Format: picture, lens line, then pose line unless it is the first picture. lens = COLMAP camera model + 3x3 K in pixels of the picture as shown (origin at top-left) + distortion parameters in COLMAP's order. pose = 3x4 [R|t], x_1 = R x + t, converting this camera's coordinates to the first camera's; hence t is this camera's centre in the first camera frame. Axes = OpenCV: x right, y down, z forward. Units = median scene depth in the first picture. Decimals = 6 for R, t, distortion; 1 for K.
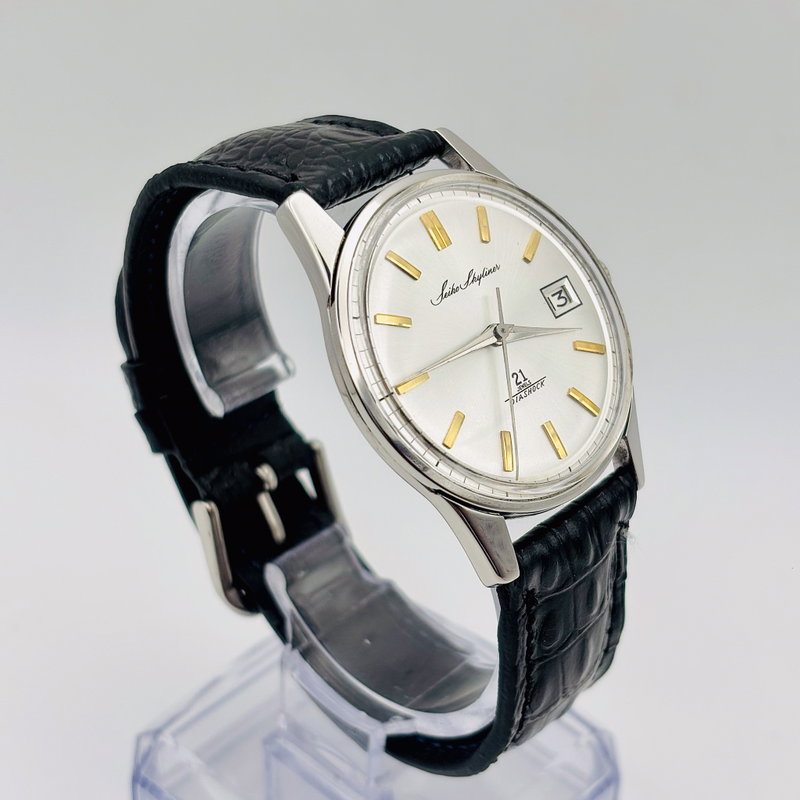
lens RADIAL K [[1712.4, 0, 402.5], [0, 1712.4, 402.4], [0, 0, 1]] dist [0.348749, 0.000000]
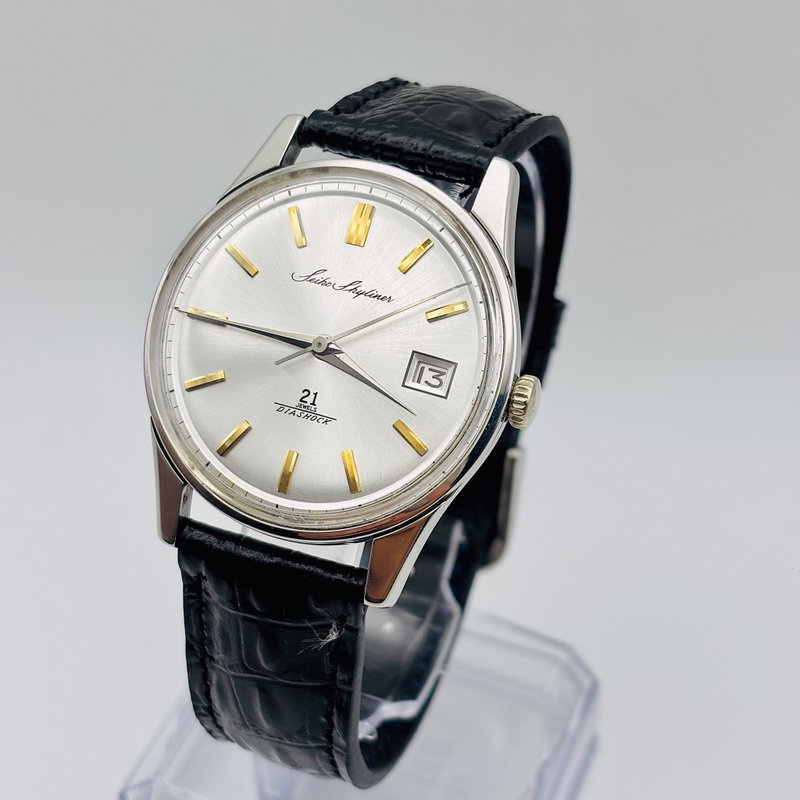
lens RADIAL K [[1712.4, 0, 399.0], [0, 1712.4, 401.5], [0, 0, 1]] dist [0.348749, 0.000000]
pose [[0.369263, 0.562530, -0.739733, 0.742783], [-0.539636, 0.777835, 0.322127, -0.324578], [0.756596, 0.280237, 0.590788, 0.471916]]
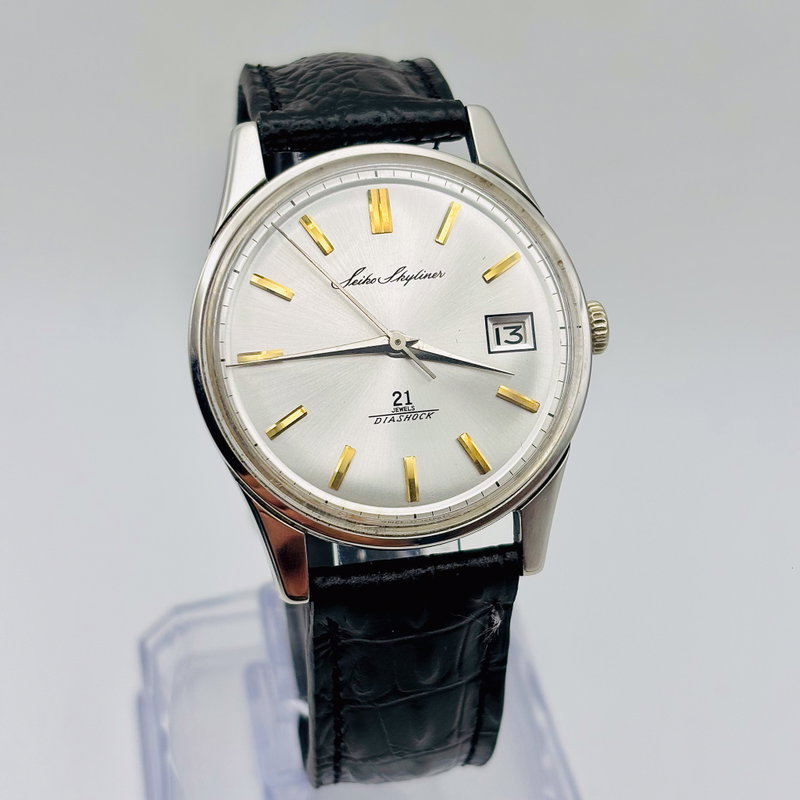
lens RADIAL K [[1712.4, 0, 399.6], [0, 1712.4, 399.3], [0, 0, 1]] dist [0.348749, 0.000000]
pose [[0.813906, 0.364866, -0.452139, 0.448759], [-0.335423, 0.930512, 0.147101, -0.138275], [0.474393, 0.031931, 0.879734, 0.214261]]
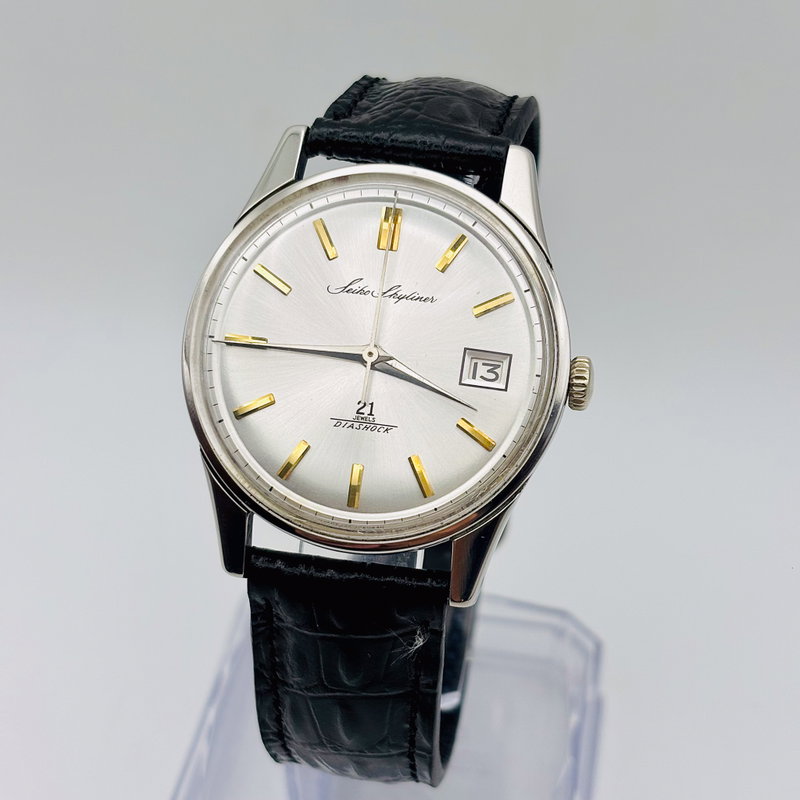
lens RADIAL K [[1712.4, 0, 404.0], [0, 1712.4, 396.5], [0, 0, 1]] dist [0.348749, 0.000000]
pose [[0.545440, 0.510326, -0.664878, 0.660222], [-0.470564, 0.842901, 0.260934, -0.259003], [0.693588, 0.170544, 0.699893, 0.356883]]
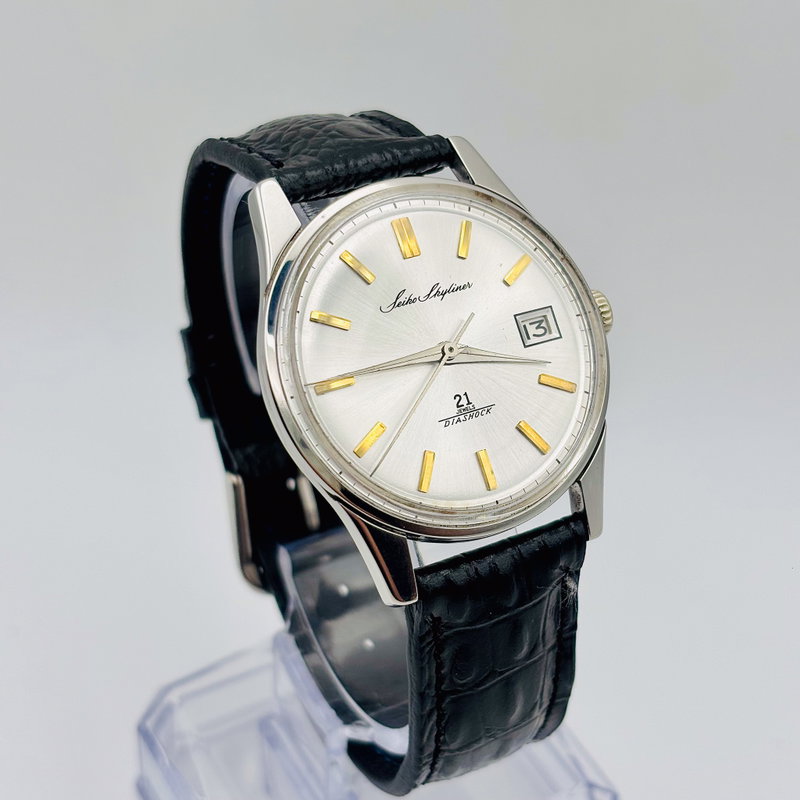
lens RADIAL K [[1712.4, 0, 417.1], [0, 1712.4, 404.2], [0, 0, 1]] dist [0.348749, 0.000000]
pose [[0.950104, 0.170267, -0.261366, 0.285911], [-0.169740, 0.985178, 0.024764, -0.030764], [0.261709, 0.020836, 0.964922, 0.056628]]
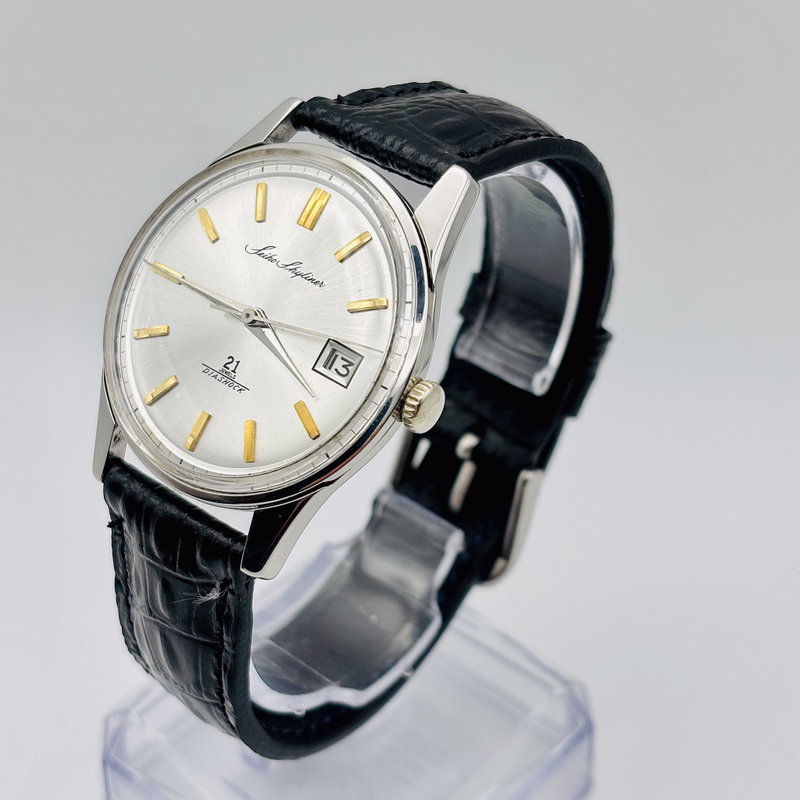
lens RADIAL K [[1712.4, 0, 396.3], [0, 1712.4, 399.3], [0, 0, 1]] dist [0.348749, 0.000000]
pose [[0.057158, 0.592927, -0.803225, 0.825069], [-0.577786, 0.675763, 0.457720, -0.476223], [0.814184, 0.437930, 0.381210, 0.689625]]
